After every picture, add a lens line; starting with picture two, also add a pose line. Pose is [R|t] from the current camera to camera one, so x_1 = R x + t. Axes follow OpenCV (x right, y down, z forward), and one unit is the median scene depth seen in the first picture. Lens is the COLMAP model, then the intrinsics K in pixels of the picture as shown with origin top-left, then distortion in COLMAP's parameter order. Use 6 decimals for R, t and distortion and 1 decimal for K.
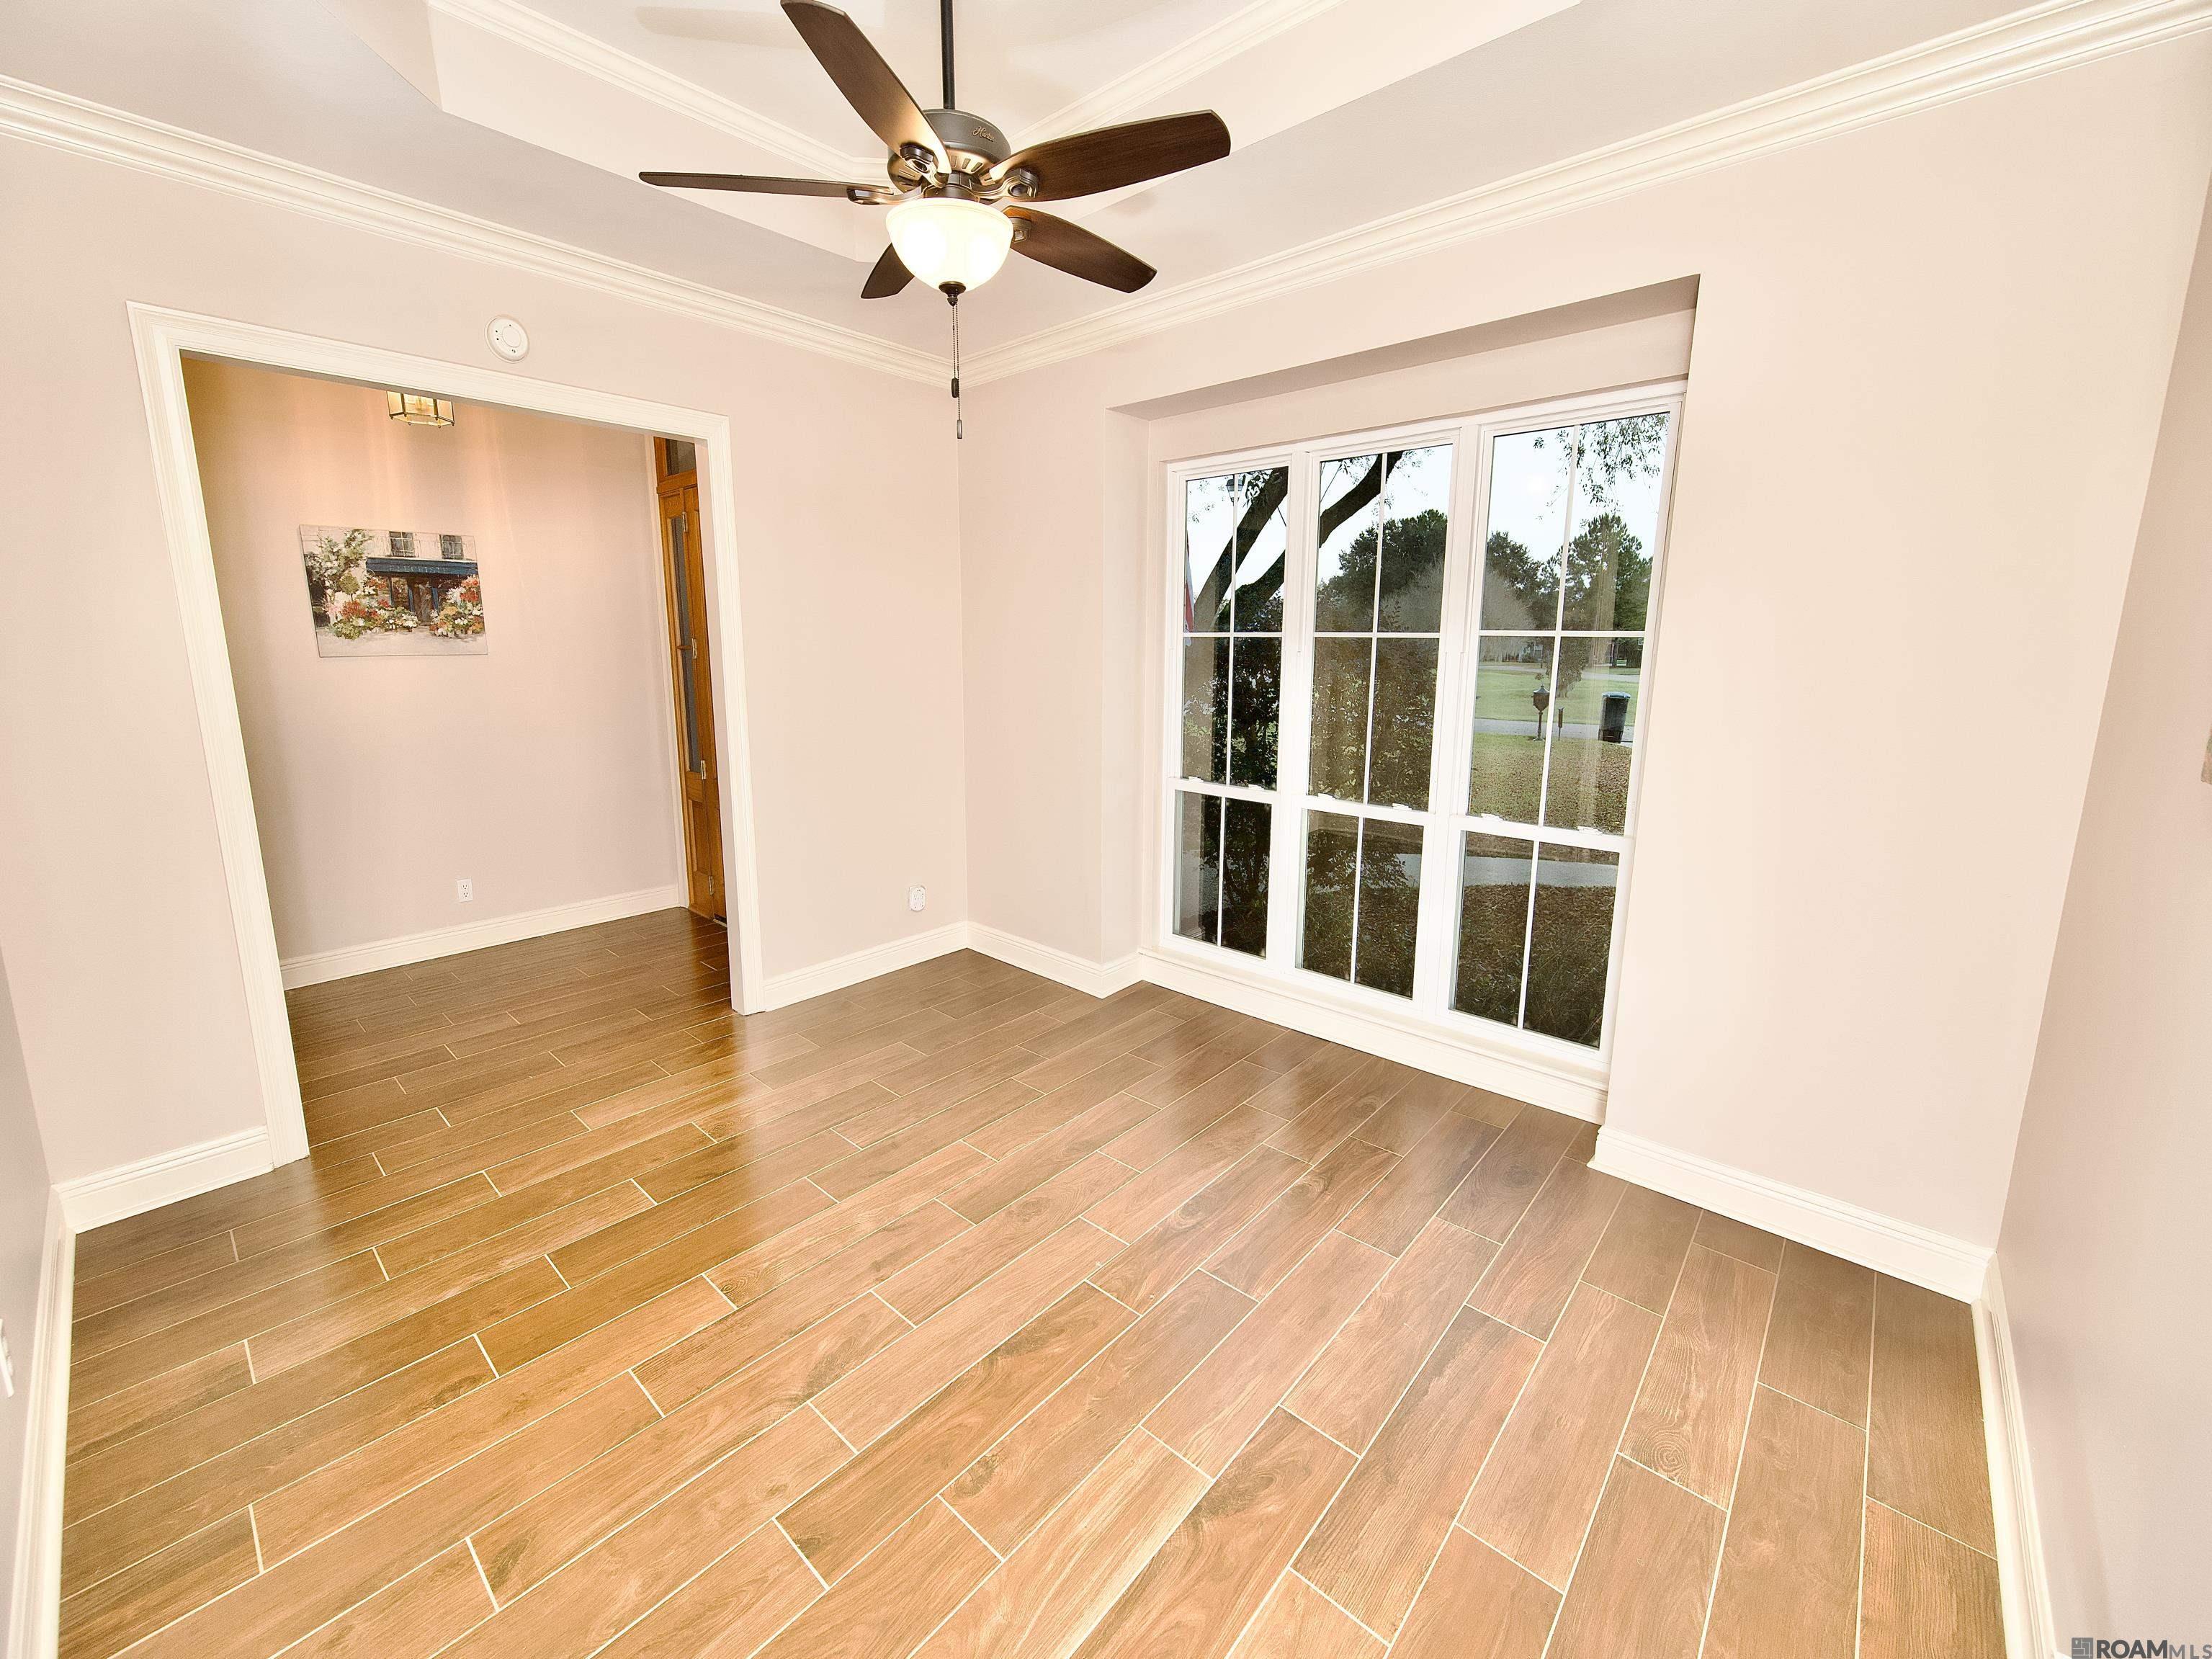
lens RADIAL K [[914.7, 0, 1116.8], [0, 914.7, 826.2], [0, 0, 1]] dist [-0.003005, 0.000162]
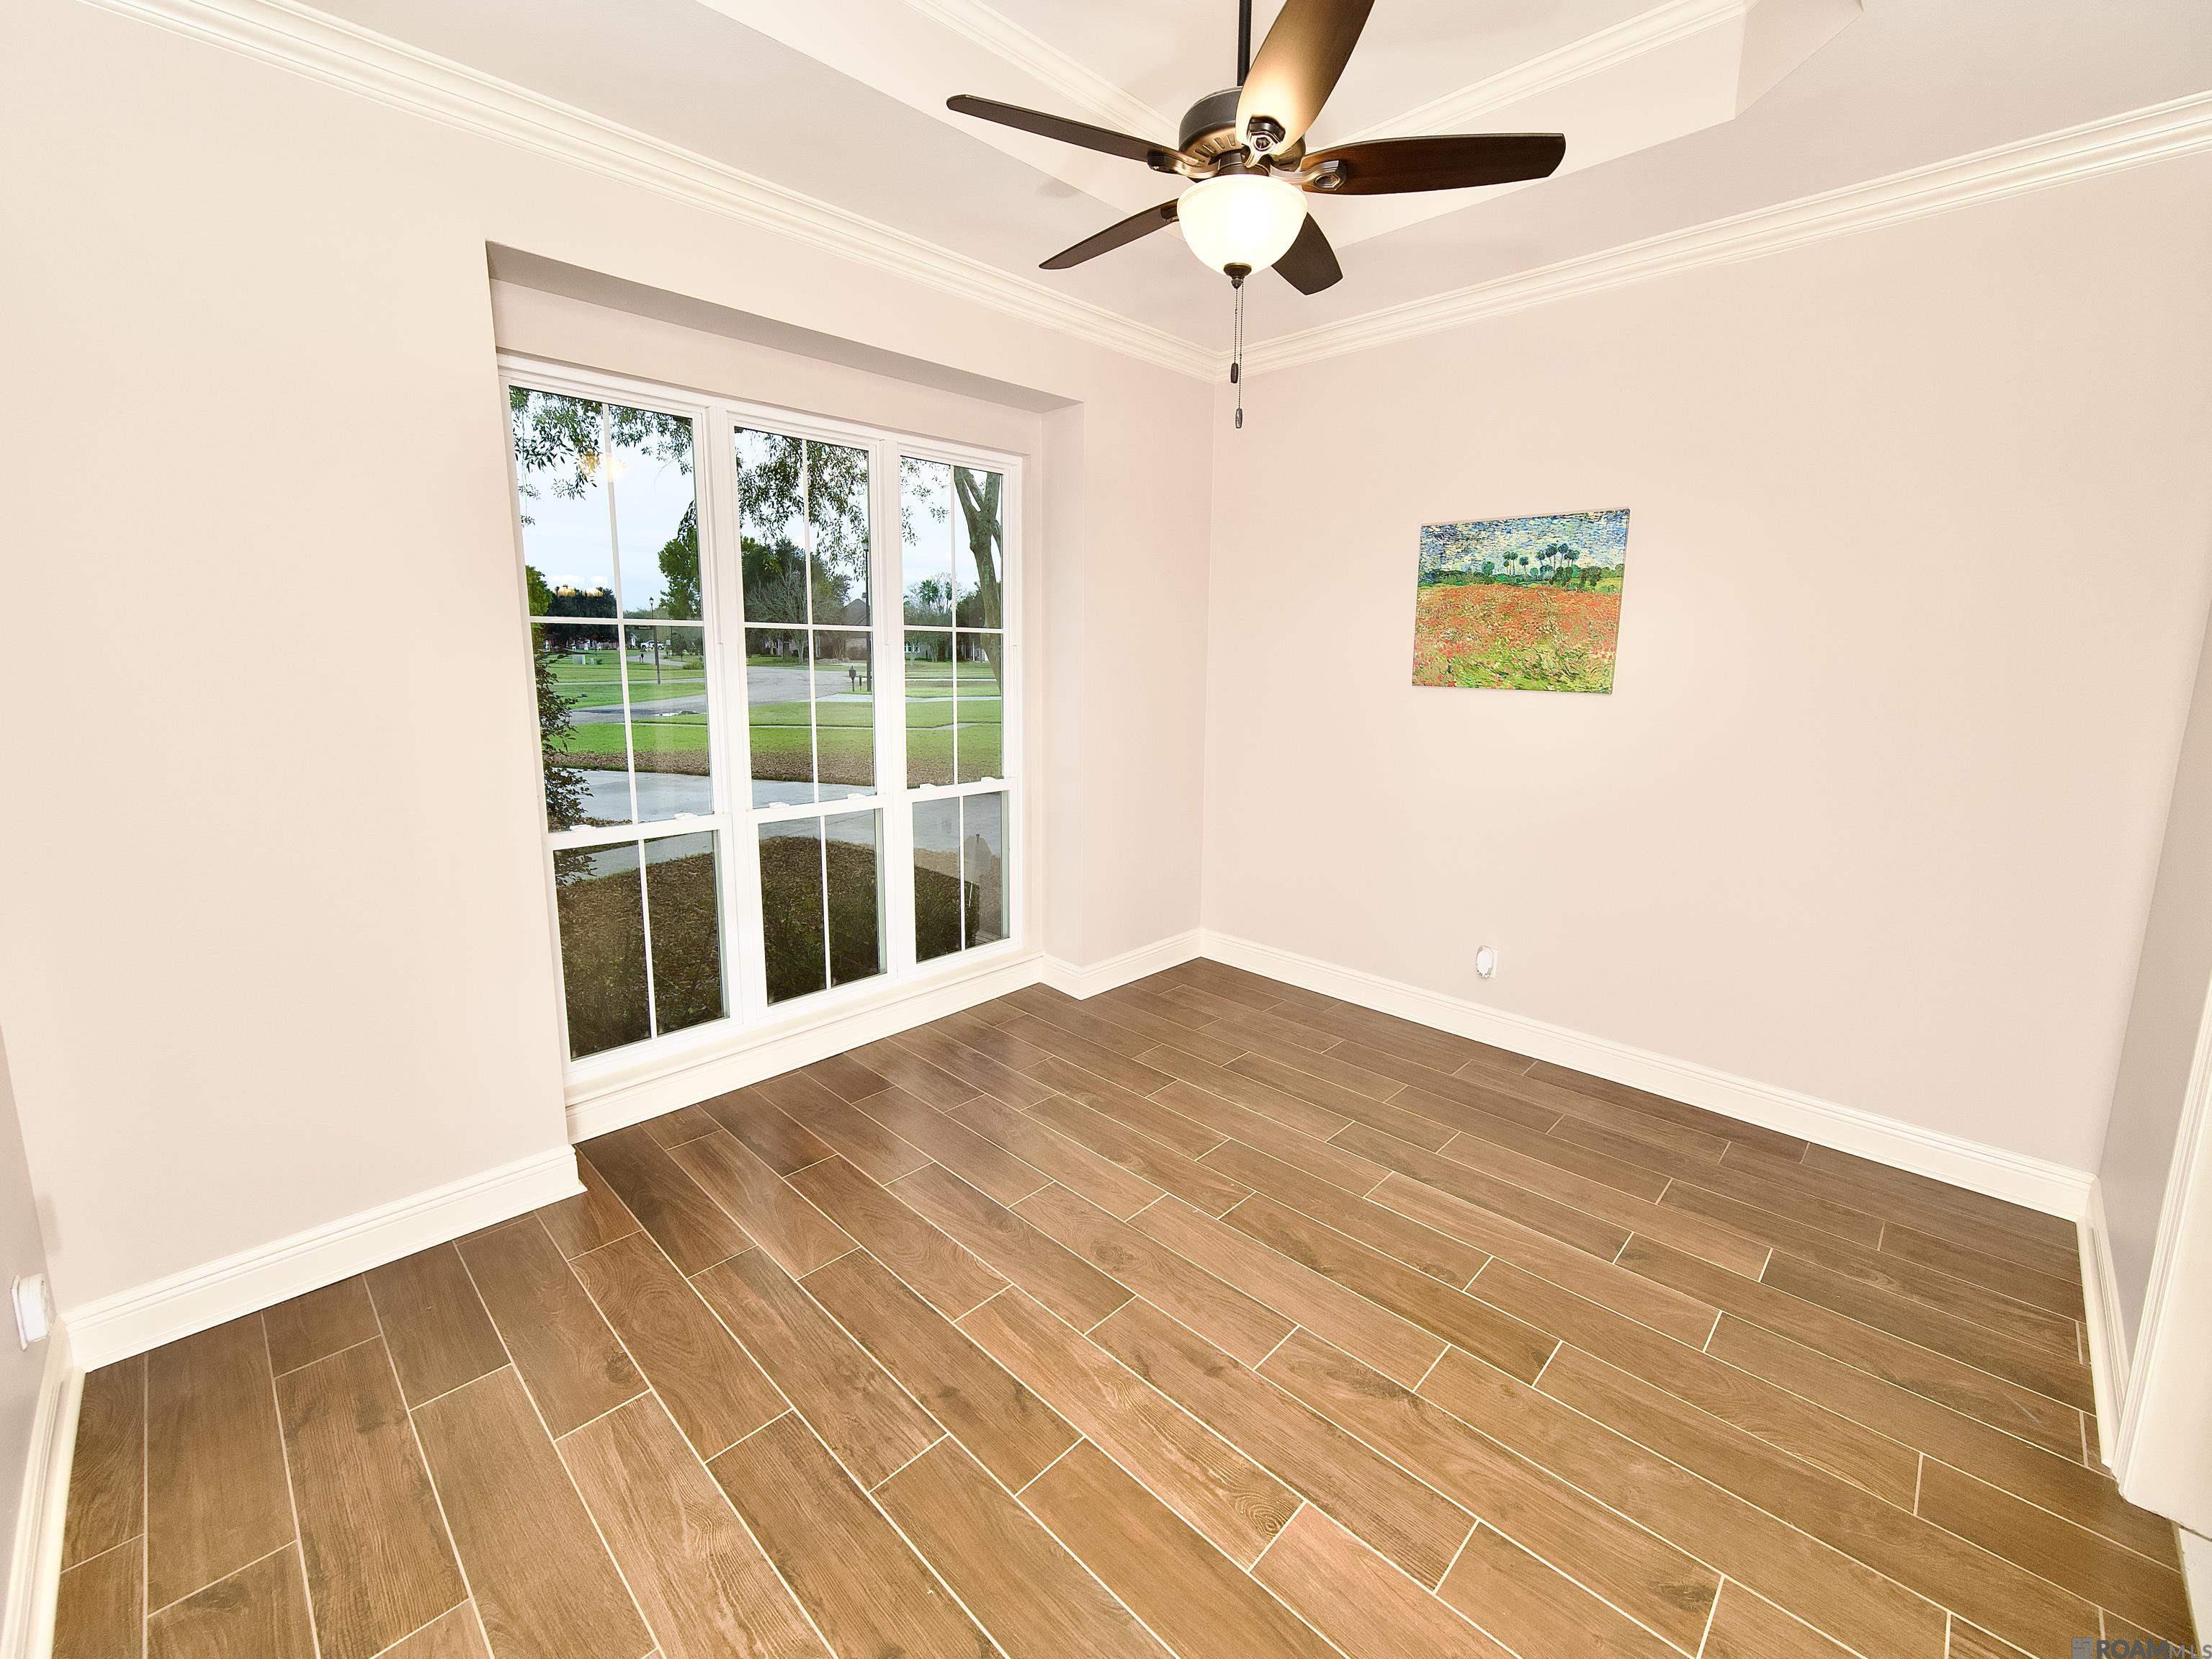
lens RADIAL K [[914.7, 0, 1116.8], [0, 914.7, 826.2], [0, 0, 1]] dist [-0.003005, 0.000162]
pose [[0.023722, -0.199334, 0.979644, -1.082840], [0.186448, 0.963610, 0.191556, -0.203903], [-0.982178, 0.178109, 0.060024, 1.027222]]
